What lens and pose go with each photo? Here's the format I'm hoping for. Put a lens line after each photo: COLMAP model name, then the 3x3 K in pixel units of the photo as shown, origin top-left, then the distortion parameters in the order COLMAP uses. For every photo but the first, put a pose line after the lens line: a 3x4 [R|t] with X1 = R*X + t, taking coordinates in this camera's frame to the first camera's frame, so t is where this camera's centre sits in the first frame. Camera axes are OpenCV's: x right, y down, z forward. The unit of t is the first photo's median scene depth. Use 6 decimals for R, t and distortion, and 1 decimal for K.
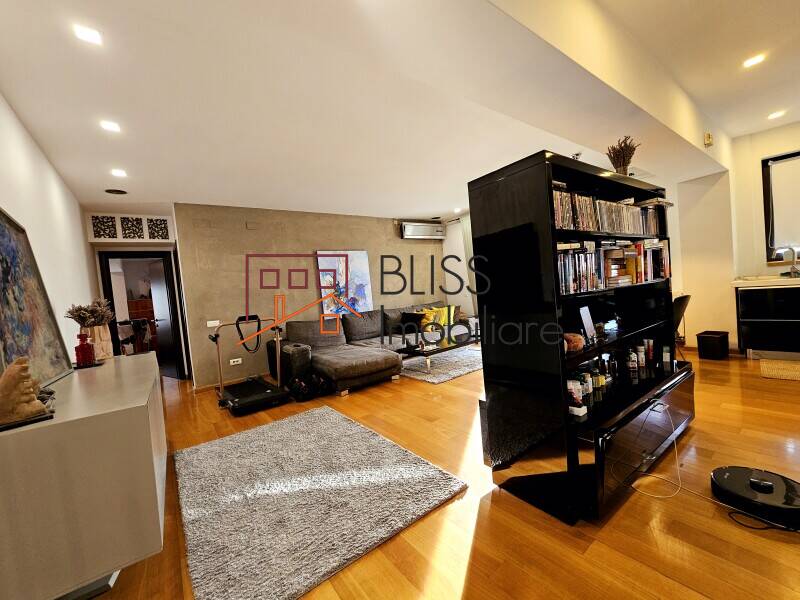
lens RADIAL K [[324.5, 0, 401.2], [0, 324.5, 303.7], [0, 0, 1]] dist [-0.001537, -0.000068]
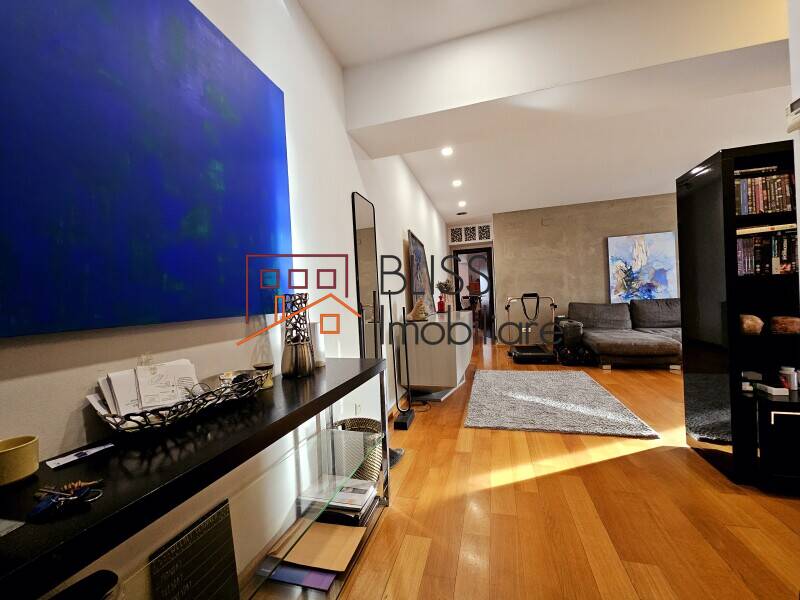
lens RADIAL K [[324.5, 0, 401.2], [0, 324.5, 303.7], [0, 0, 1]] dist [-0.001537, -0.000068]
pose [[0.602795, 0.073131, -0.794538, 0.253838], [-0.040843, 0.997313, 0.060808, 0.018172], [0.796850, -0.004204, 0.604162, -0.219026]]
